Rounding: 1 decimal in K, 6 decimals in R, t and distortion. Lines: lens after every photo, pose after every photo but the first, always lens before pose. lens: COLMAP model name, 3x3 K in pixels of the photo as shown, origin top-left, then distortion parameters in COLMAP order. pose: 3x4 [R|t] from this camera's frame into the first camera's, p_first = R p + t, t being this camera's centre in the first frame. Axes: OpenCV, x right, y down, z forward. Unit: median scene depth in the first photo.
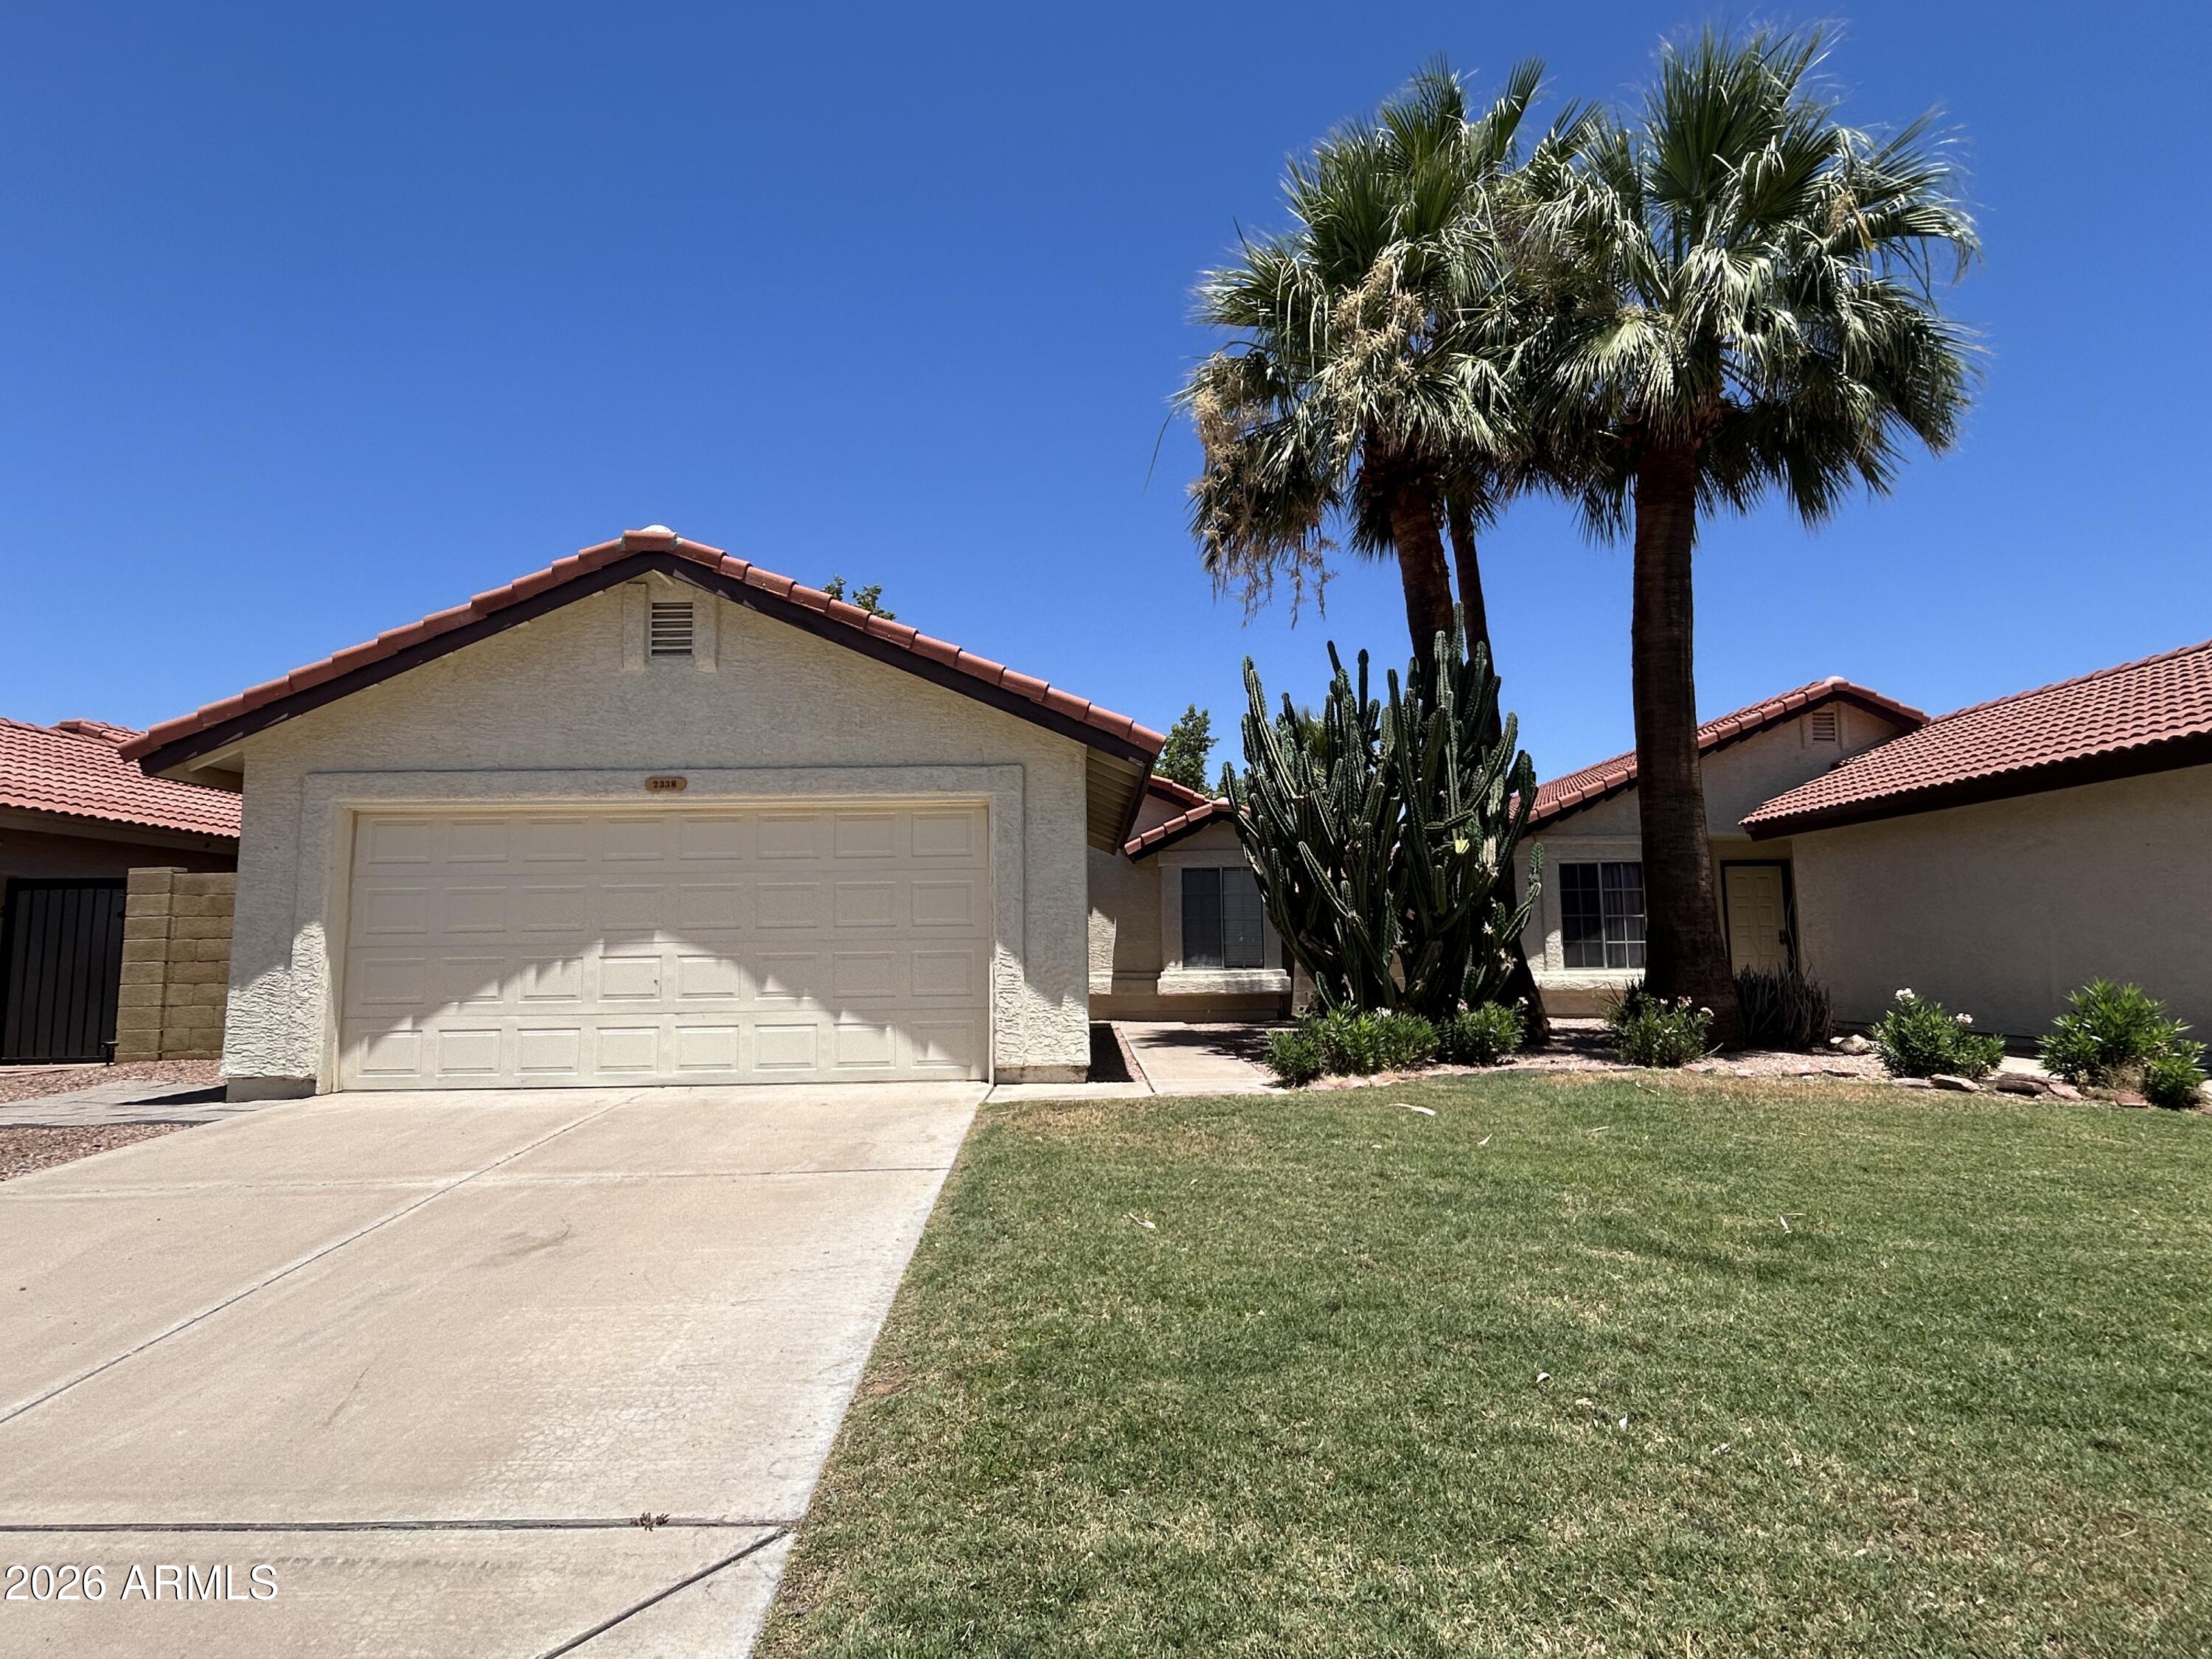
lens RADIAL K [[1108.2, 0, 1104.1], [0, 1108.2, 830.6], [0, 0, 1]] dist [-0.012623, -0.000339]
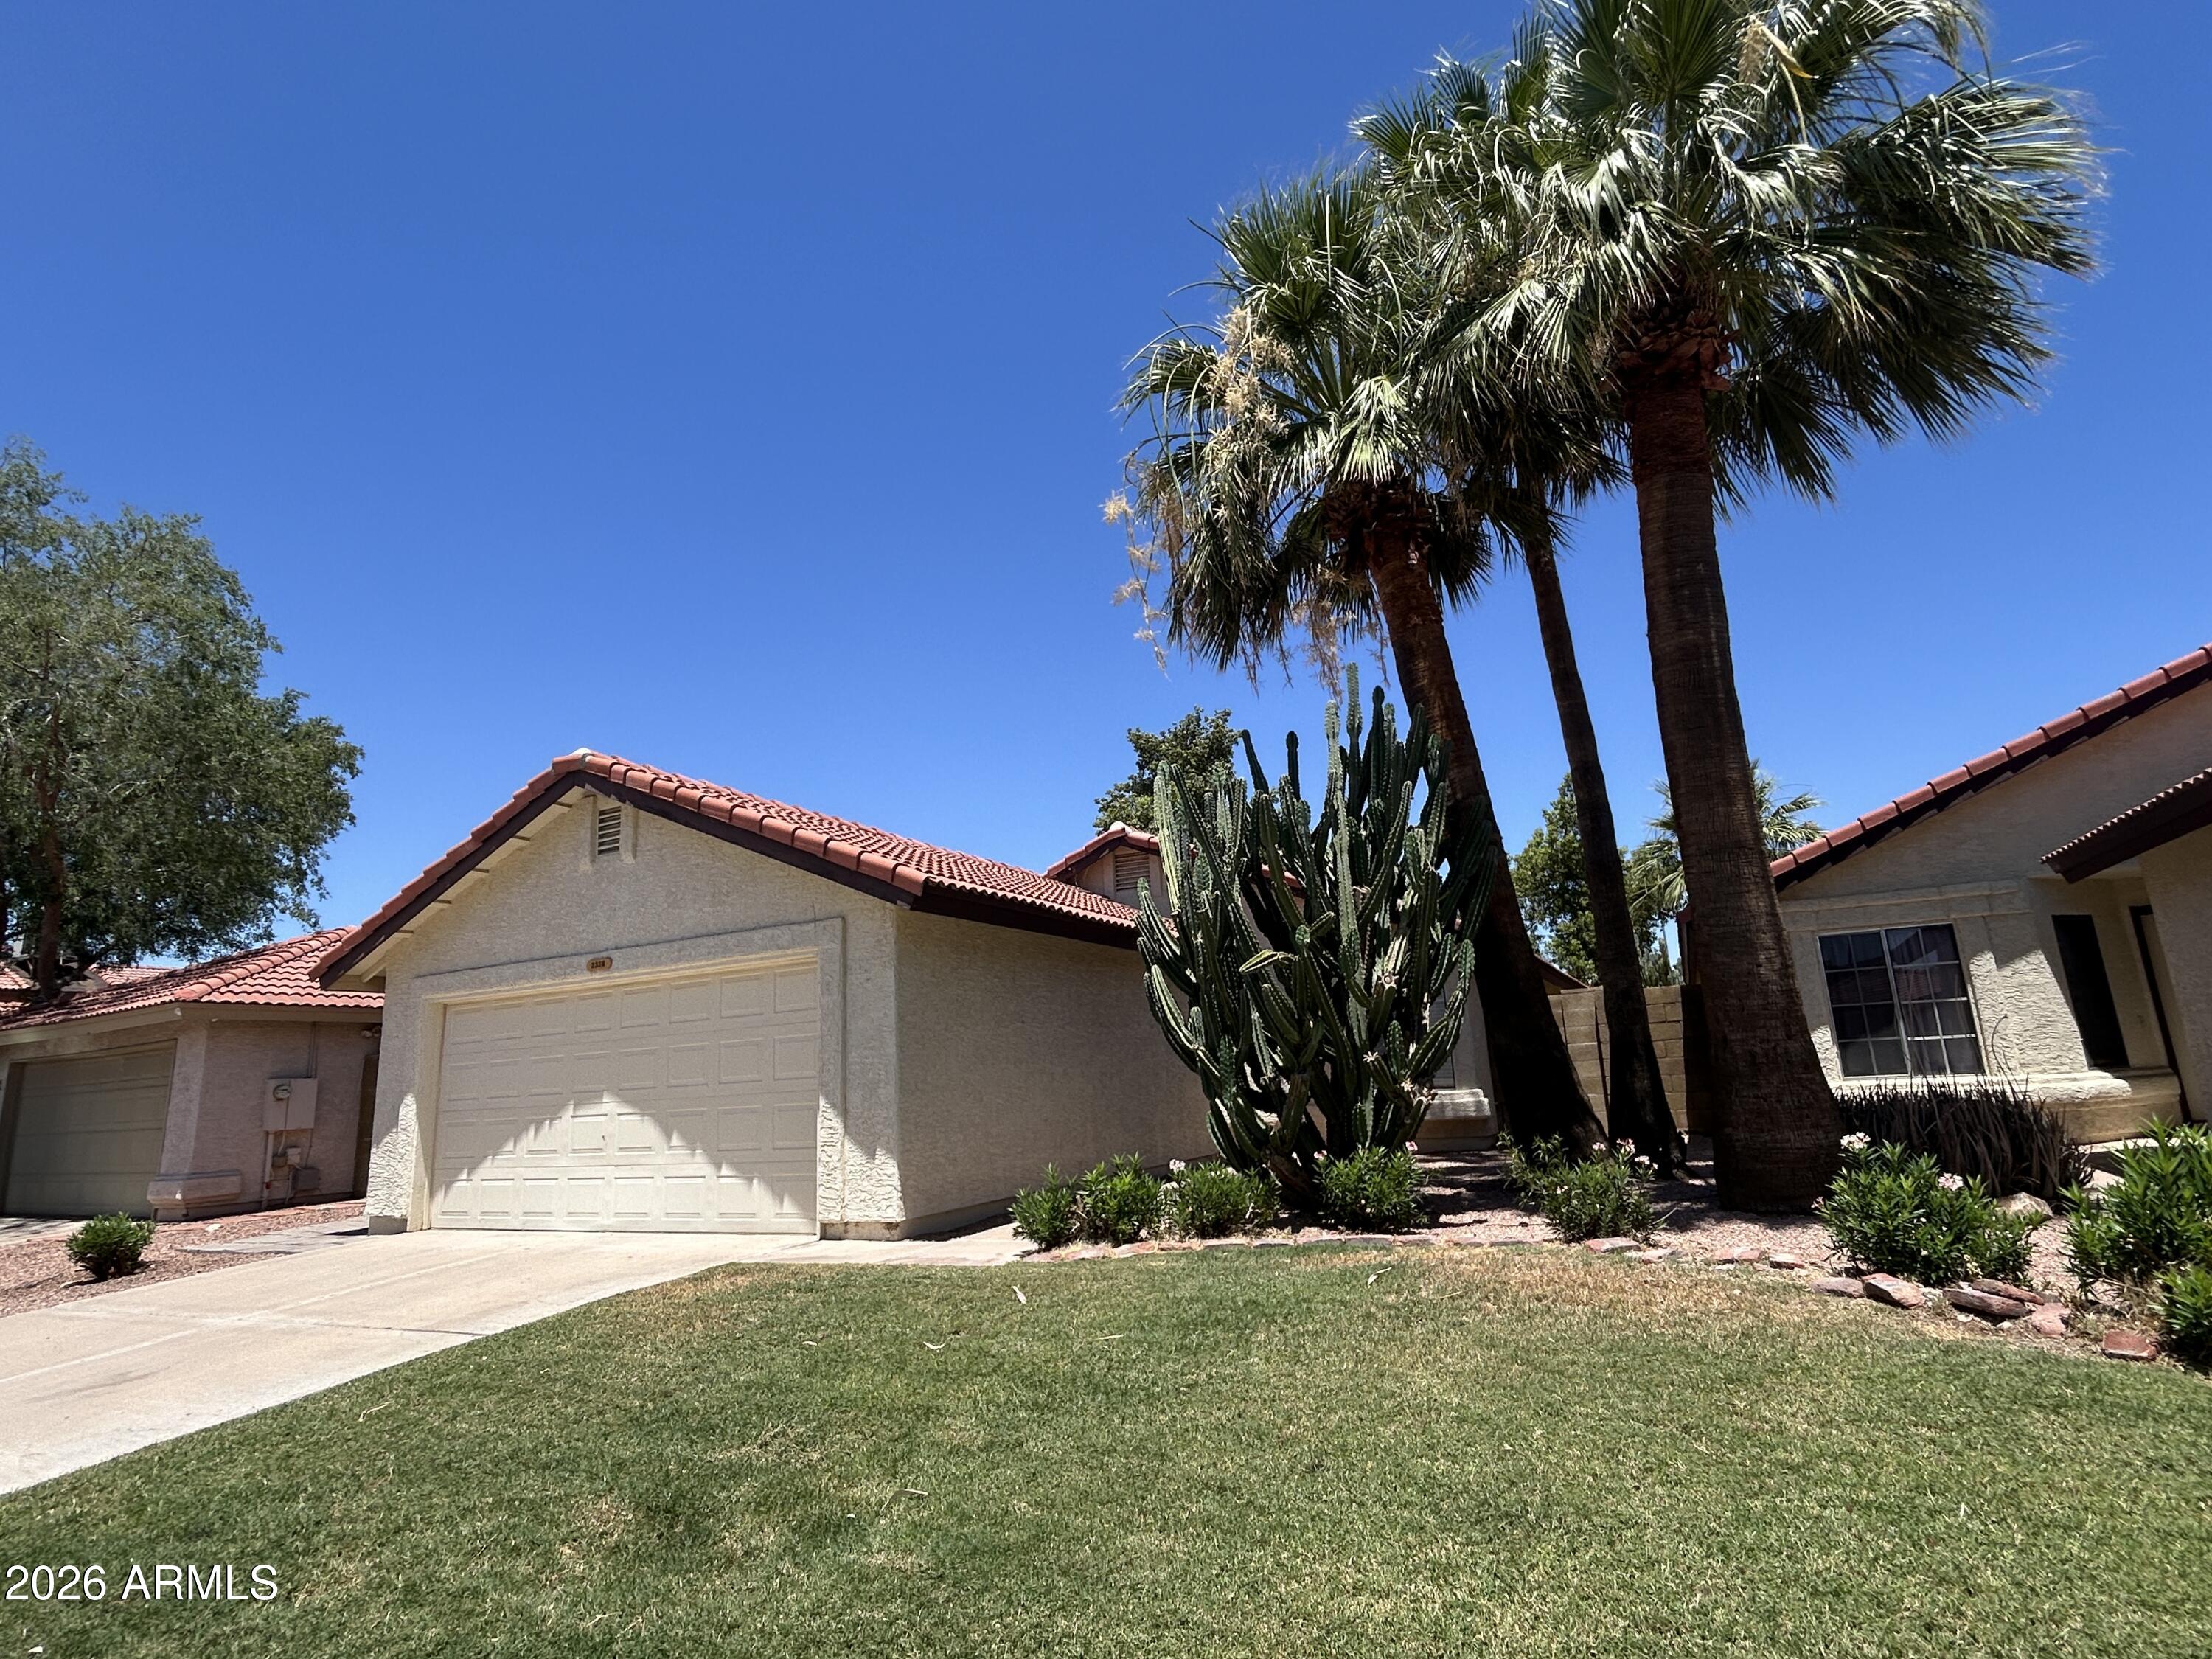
lens RADIAL K [[1108.2, 0, 1108.0], [0, 1108.2, 835.2], [0, 0, 1]] dist [-0.012623, -0.000339]
pose [[0.885331, -0.132292, -0.445745, 0.611719], [0.091409, 0.989482, -0.112112, 0.002773], [0.455888, 0.058511, 0.888112, 0.202850]]
